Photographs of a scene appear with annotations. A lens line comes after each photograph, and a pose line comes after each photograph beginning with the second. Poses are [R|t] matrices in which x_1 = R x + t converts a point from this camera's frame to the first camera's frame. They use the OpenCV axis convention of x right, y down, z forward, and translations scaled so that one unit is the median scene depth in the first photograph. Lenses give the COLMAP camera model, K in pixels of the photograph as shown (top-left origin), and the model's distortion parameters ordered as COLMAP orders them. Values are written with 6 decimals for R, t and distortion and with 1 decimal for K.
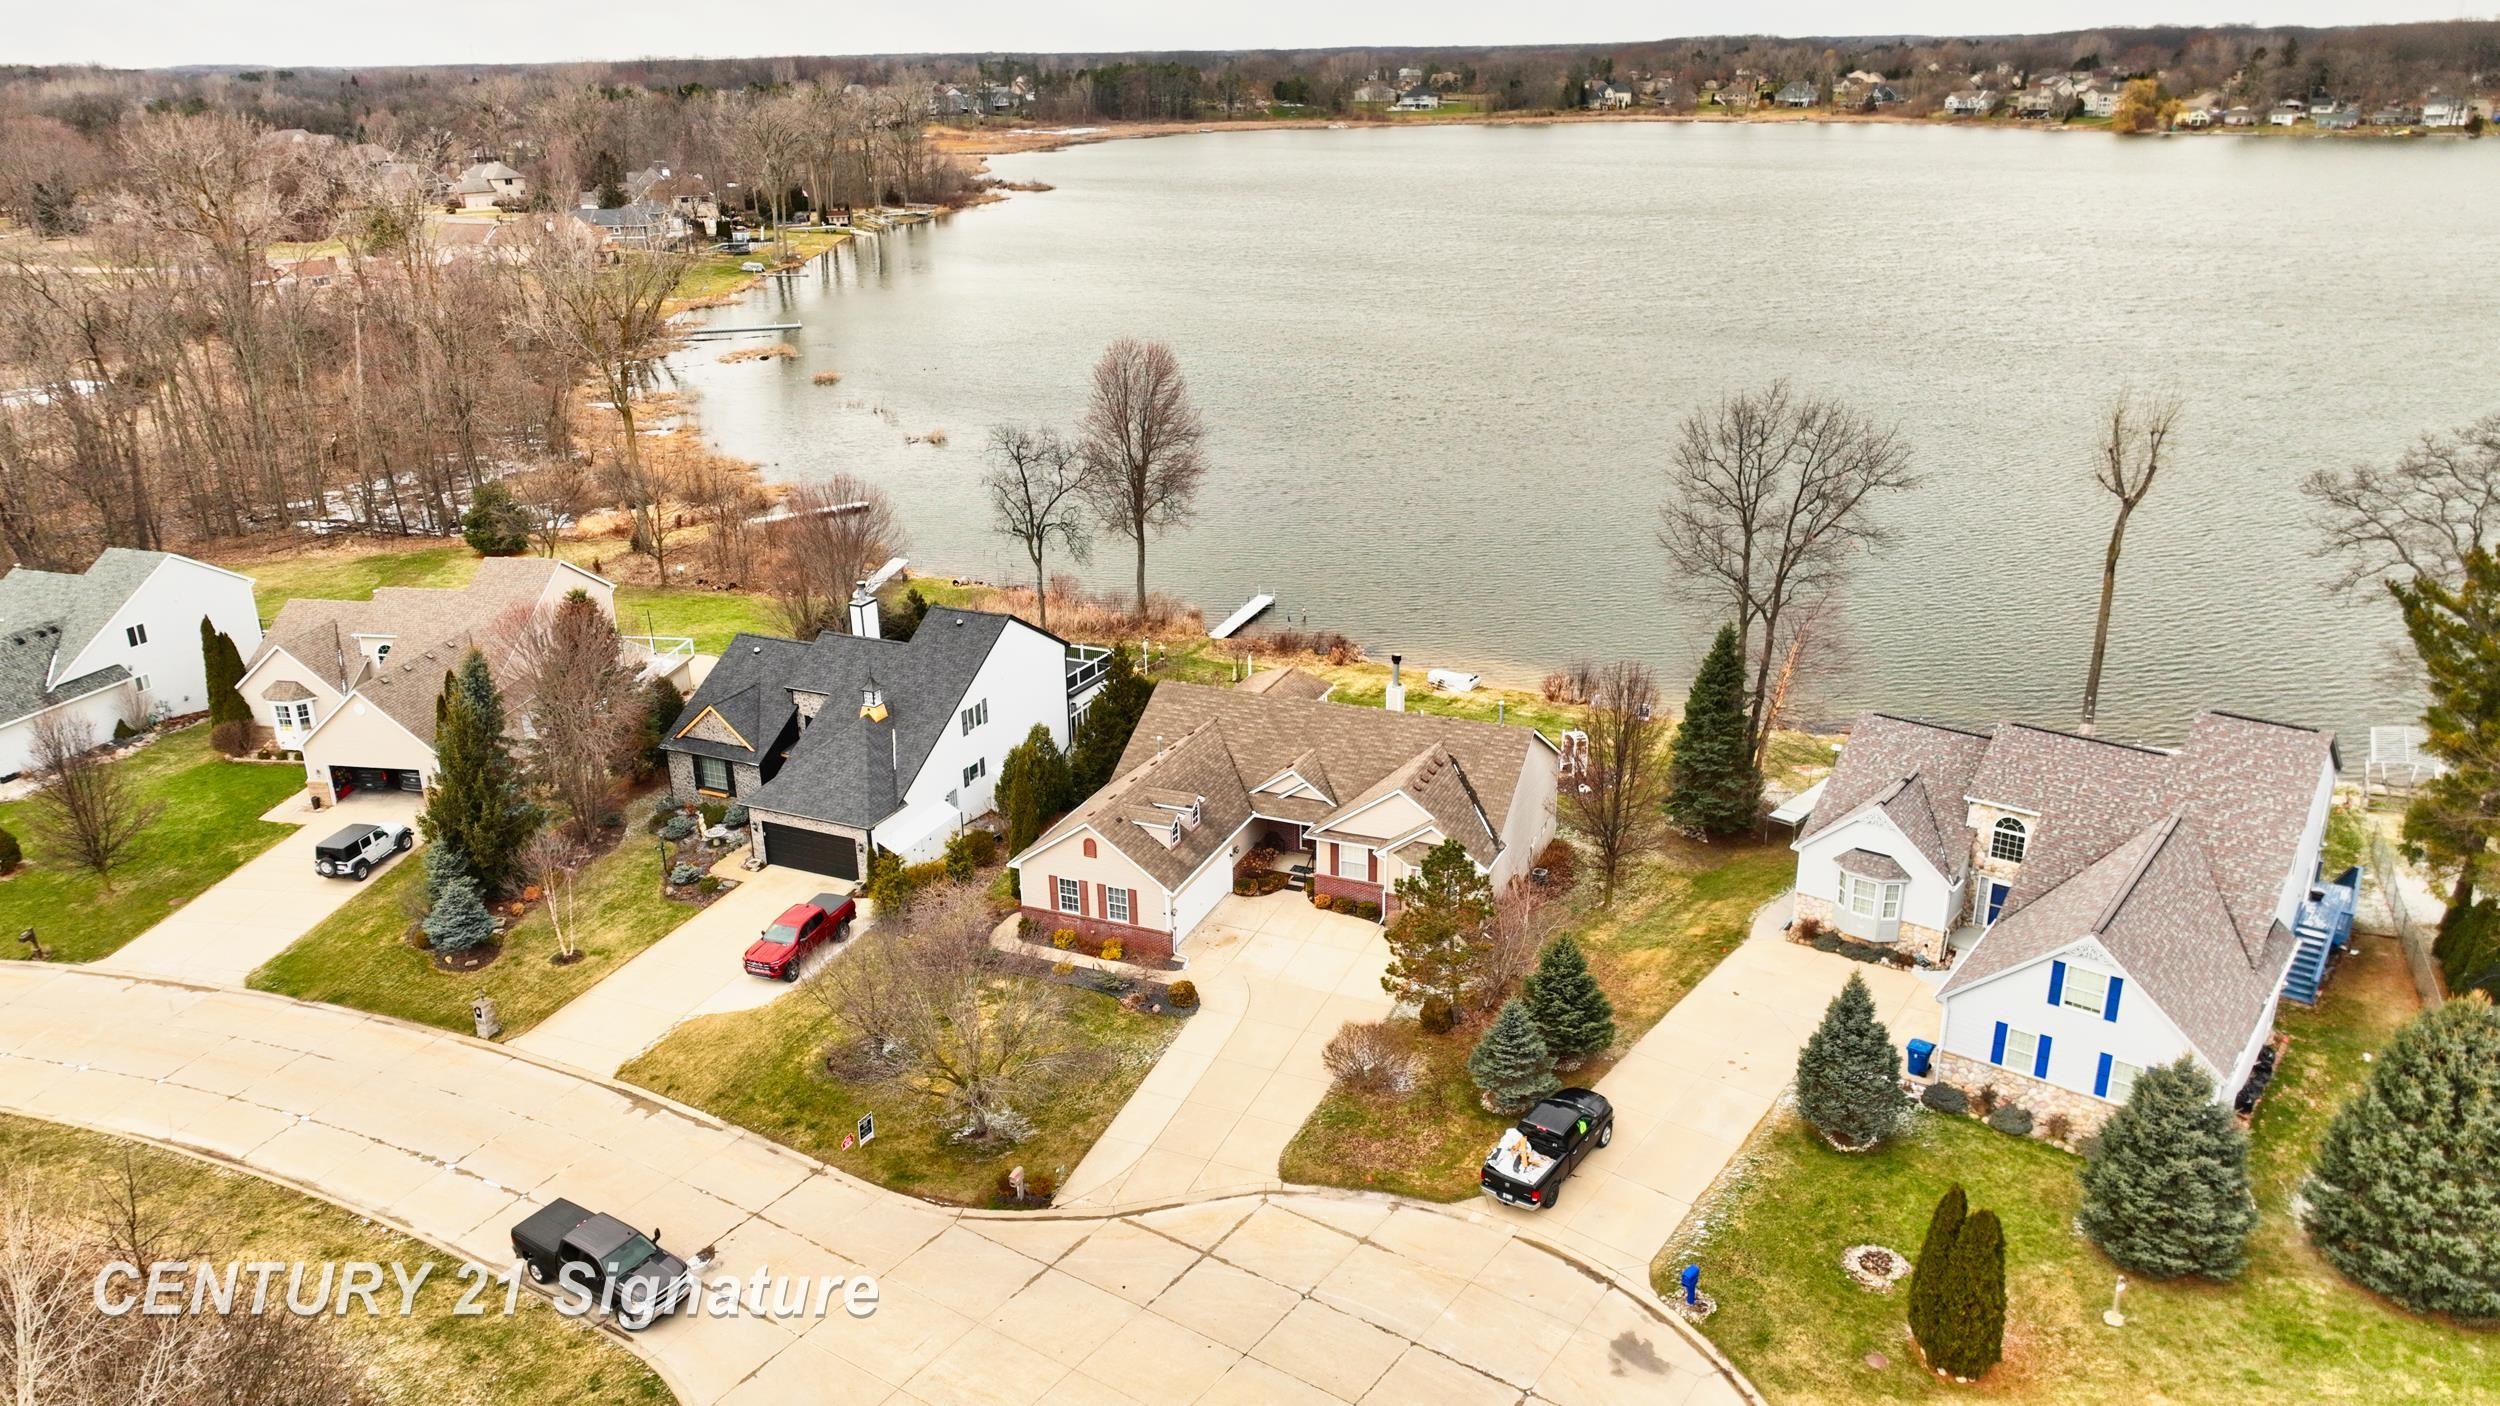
lens RADIAL K [[1759.9, 0, 1250.0], [0, 1759.9, 703.0], [0, 0, 1]] dist [0.008034, 0.005854]
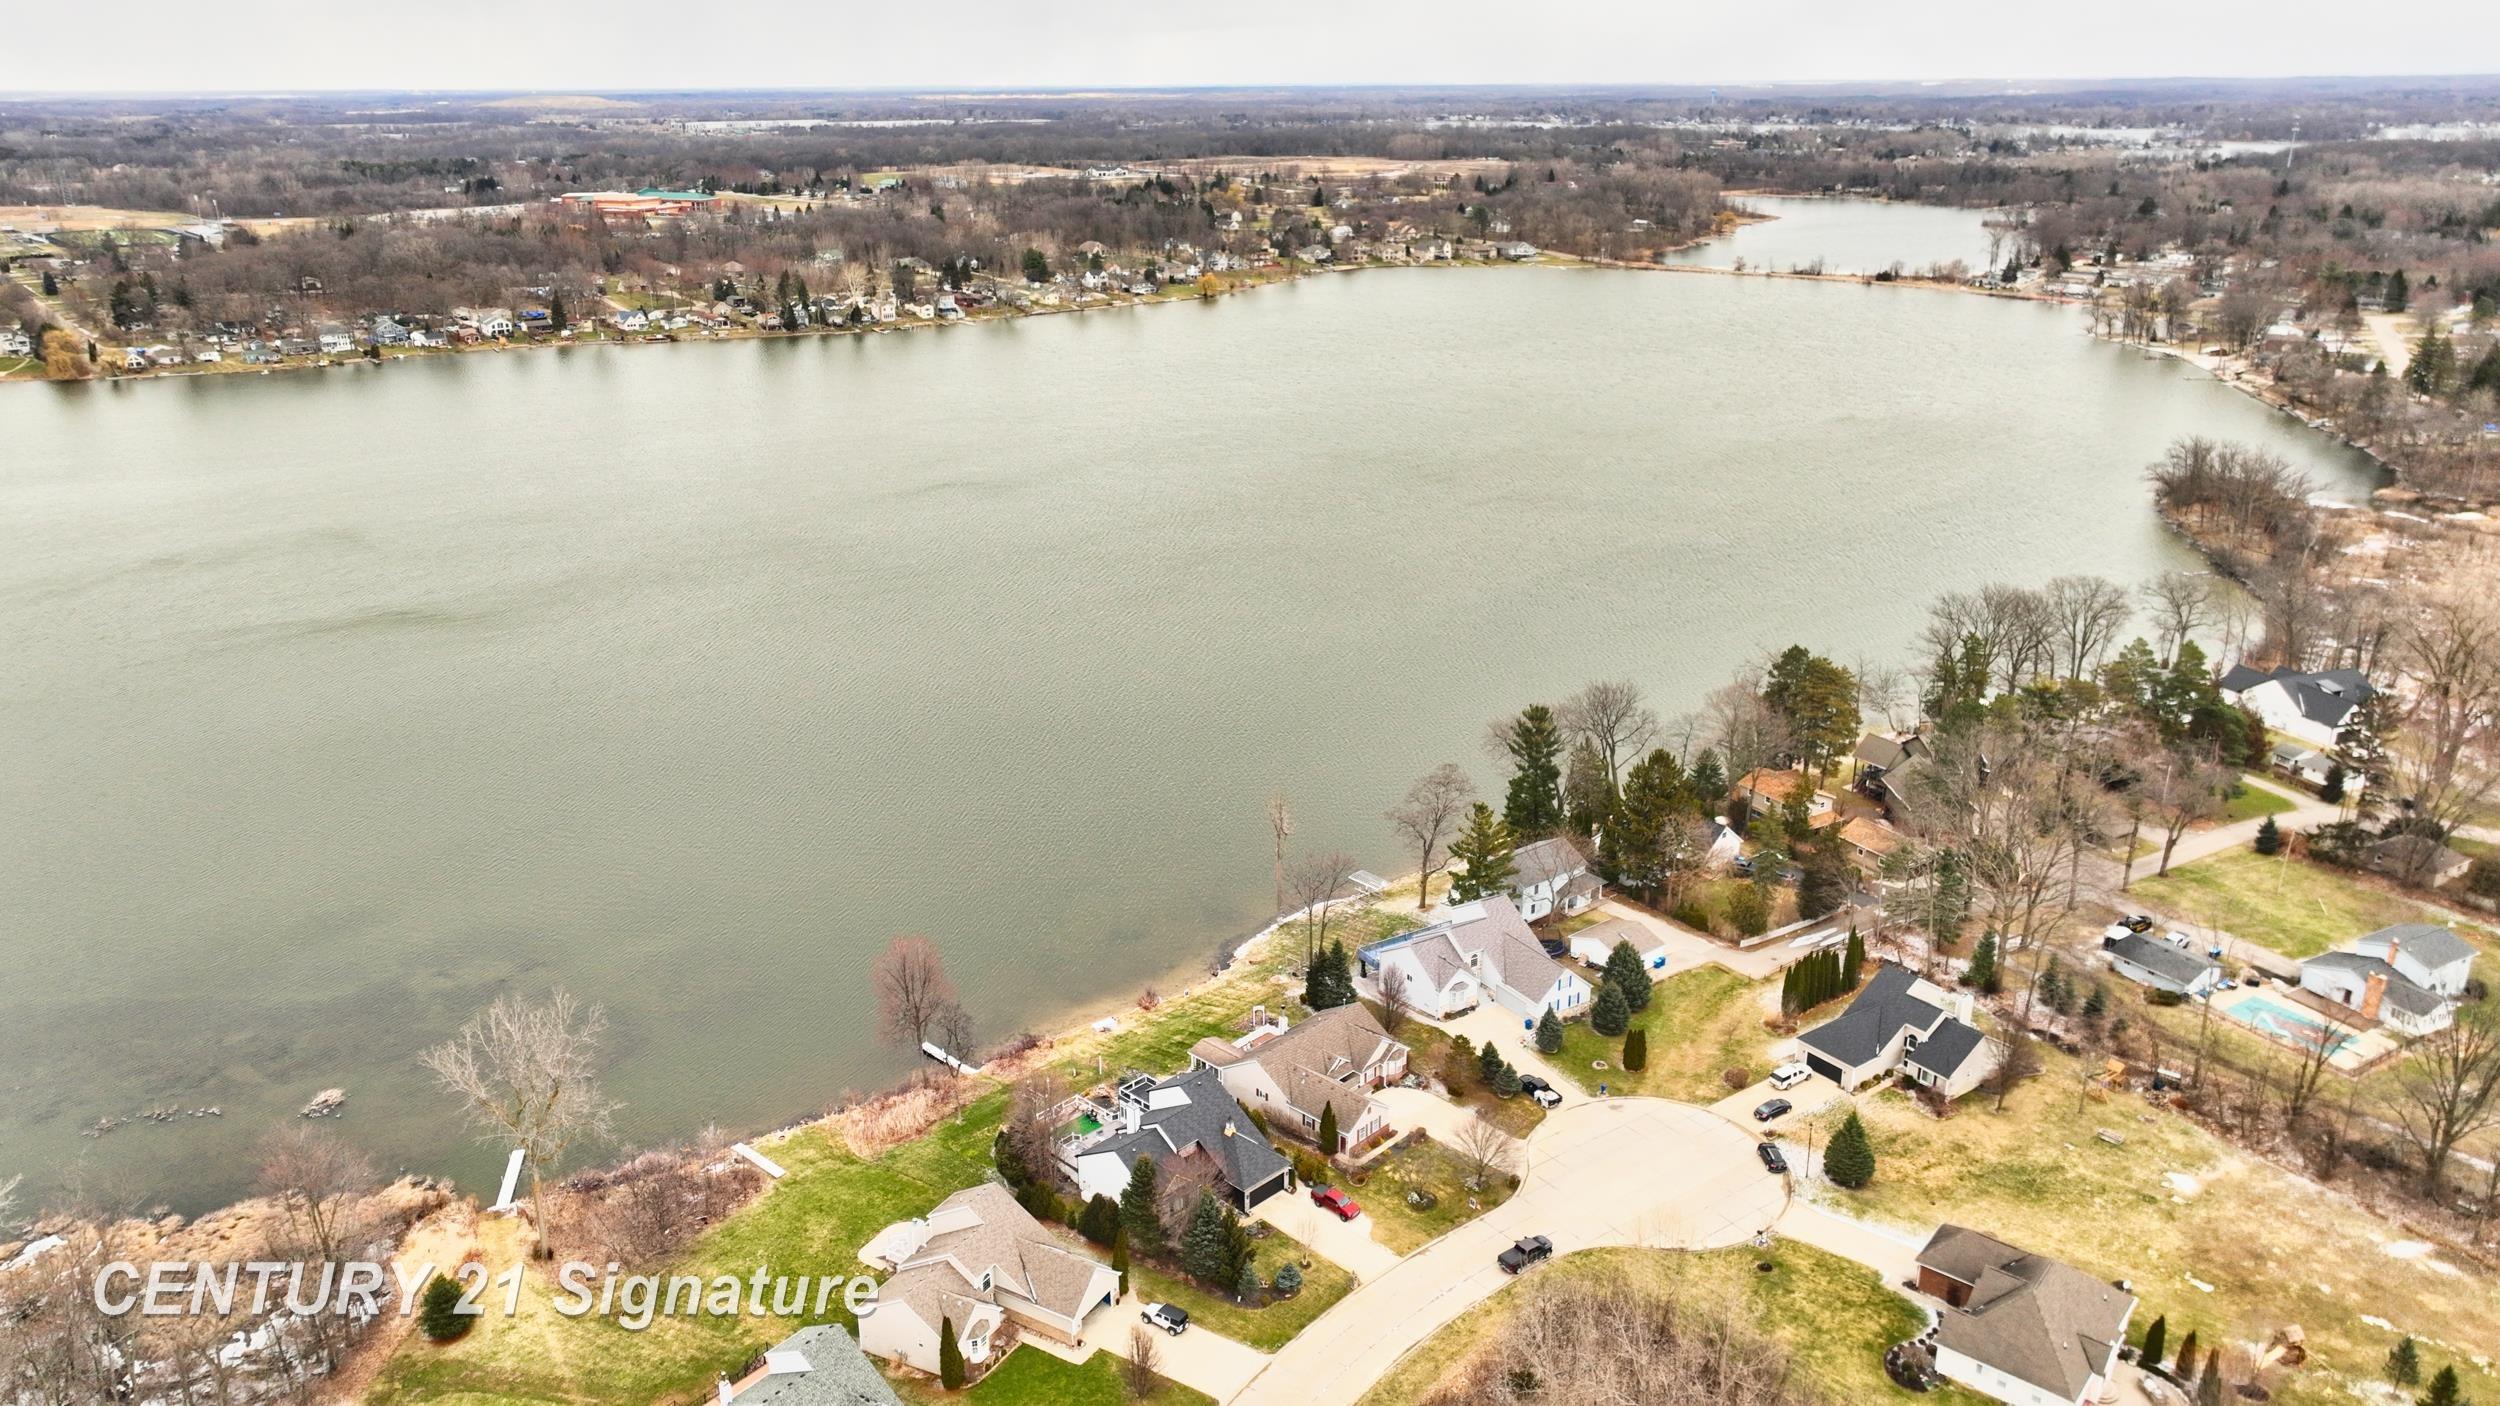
lens RADIAL K [[1757.2, 0, 1250.0], [0, 1757.2, 703.0], [0, 0, 1]] dist [0.008099, -0.000587]
pose [[0.348401, -0.298603, 0.888512, -2.238956], [0.326283, 0.927254, 0.183682, -0.997023], [-0.878724, 0.225911, 0.420486, -0.111084]]
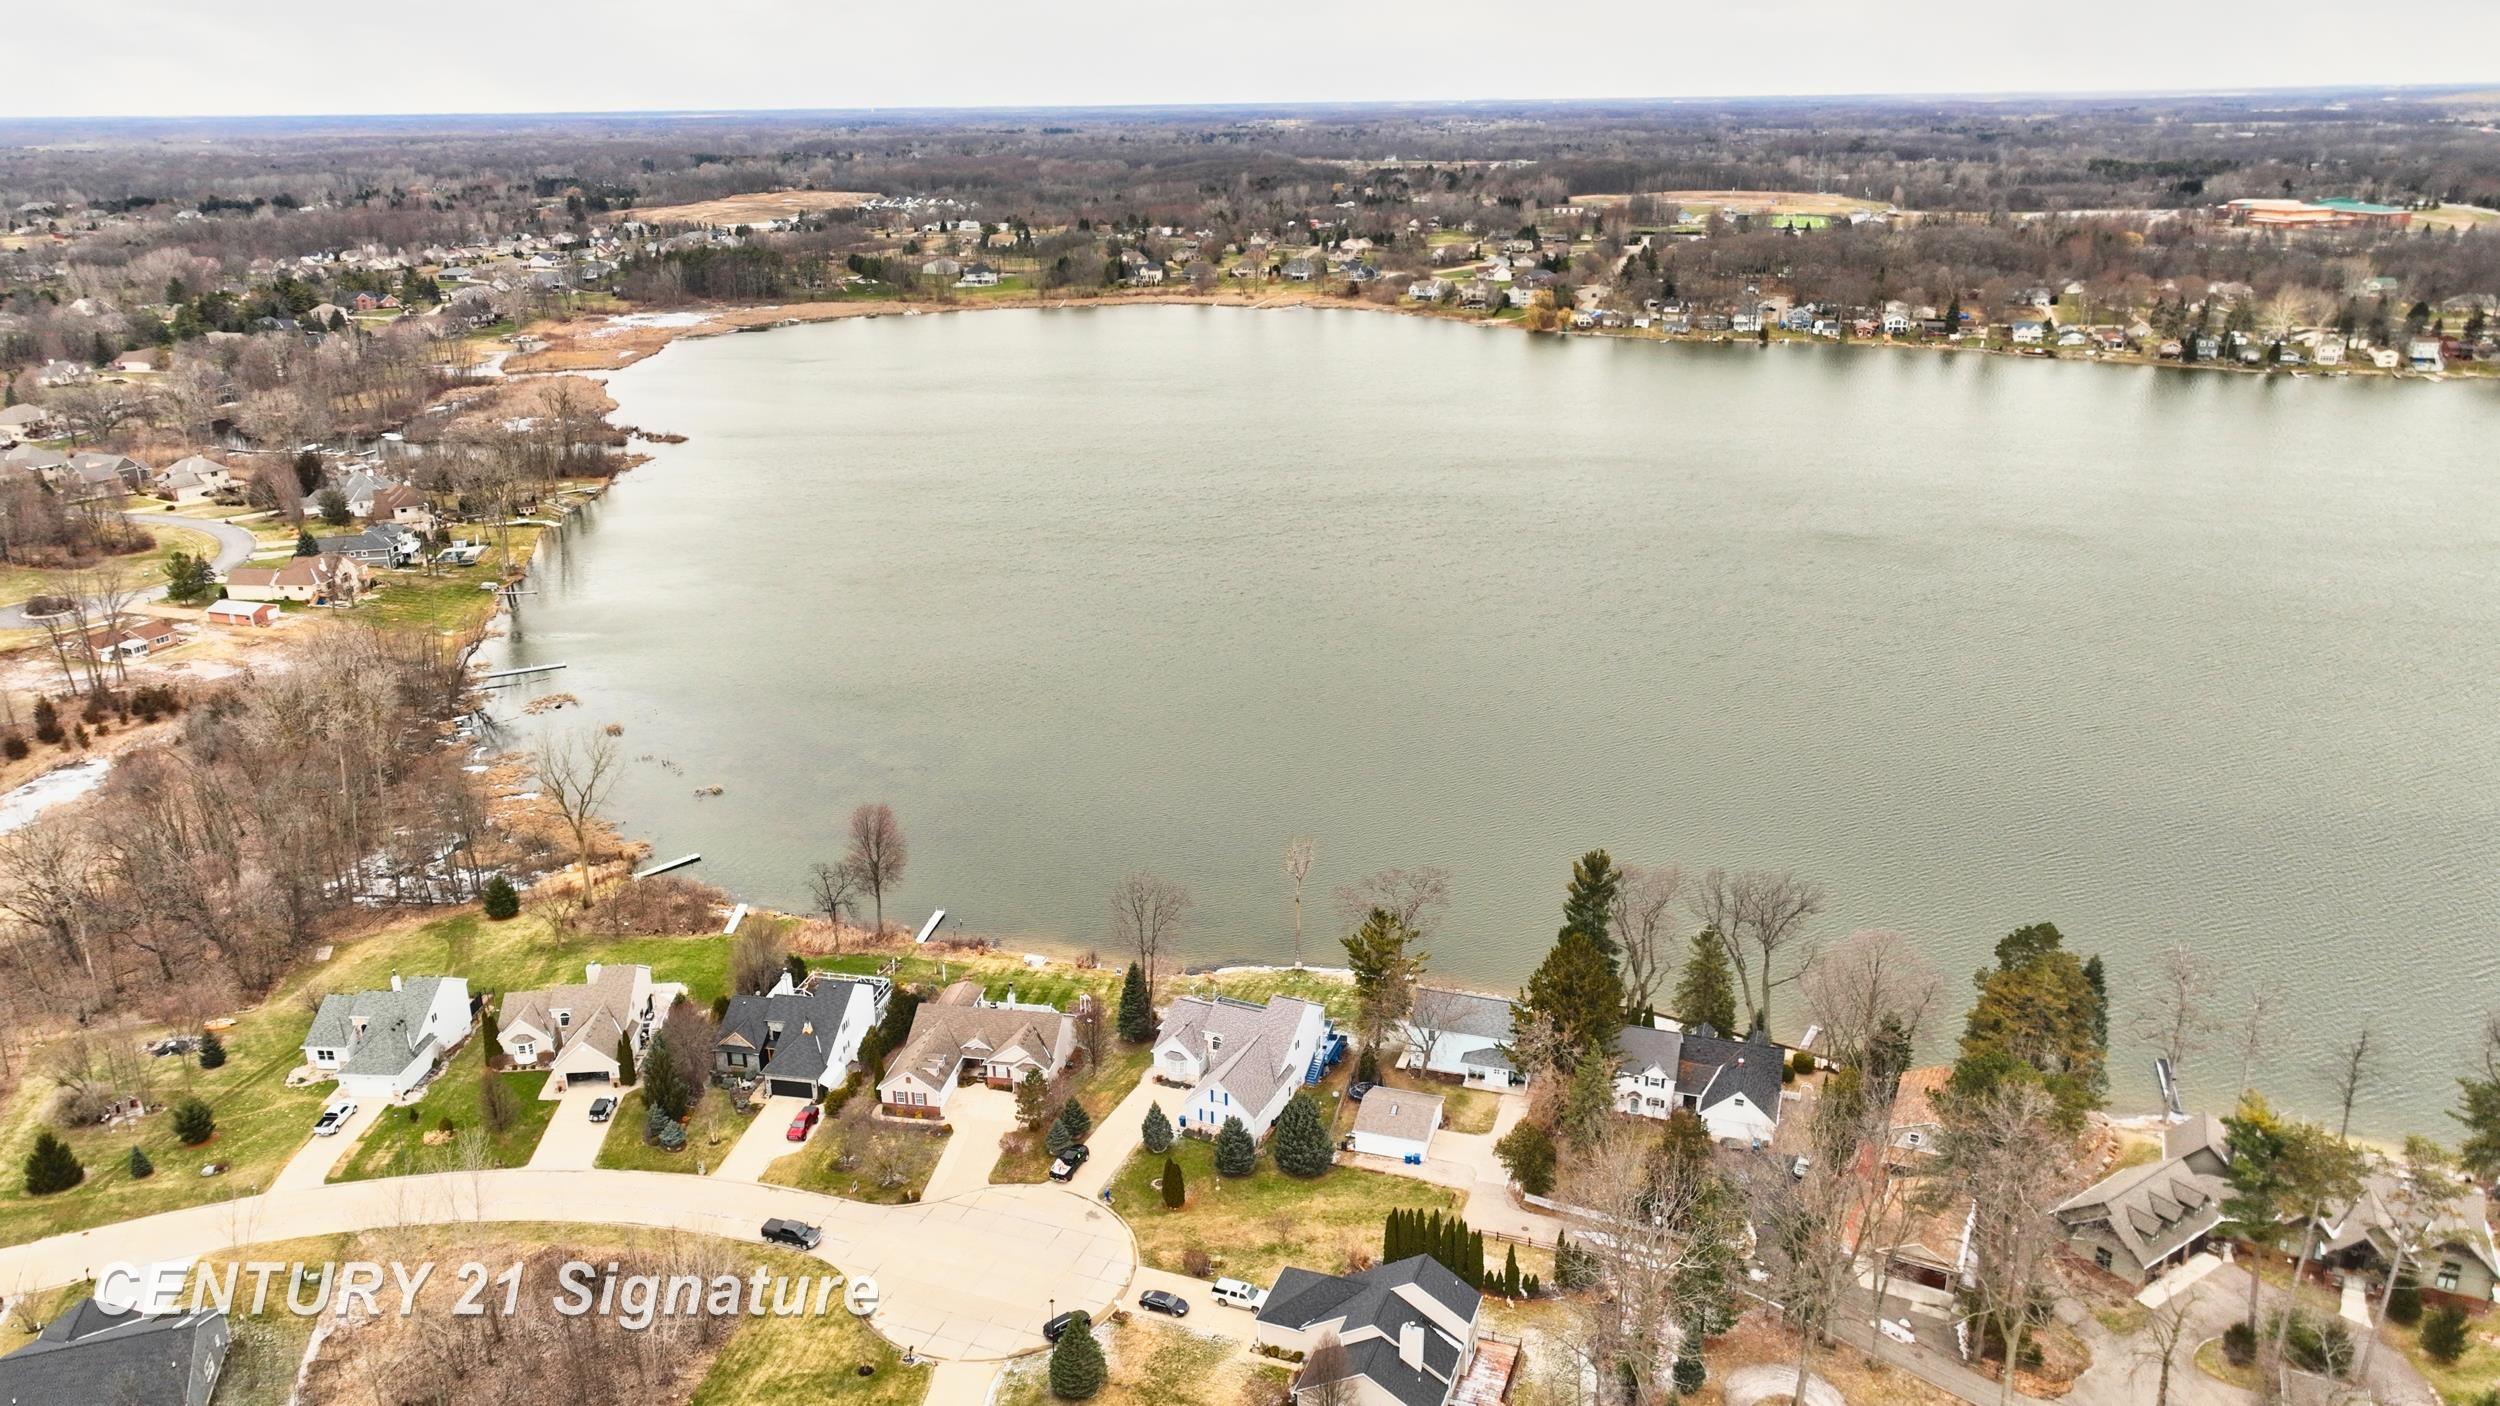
lens RADIAL K [[1759.9, 0, 1250.0], [0, 1759.9, 703.0], [0, 0, 1]] dist [0.008034, 0.005854]
pose [[0.971706, -0.071273, 0.225183, -0.143404], [0.077321, 0.996841, -0.018143, -0.406064], [-0.223179, 0.035041, 0.974147, -1.805844]]
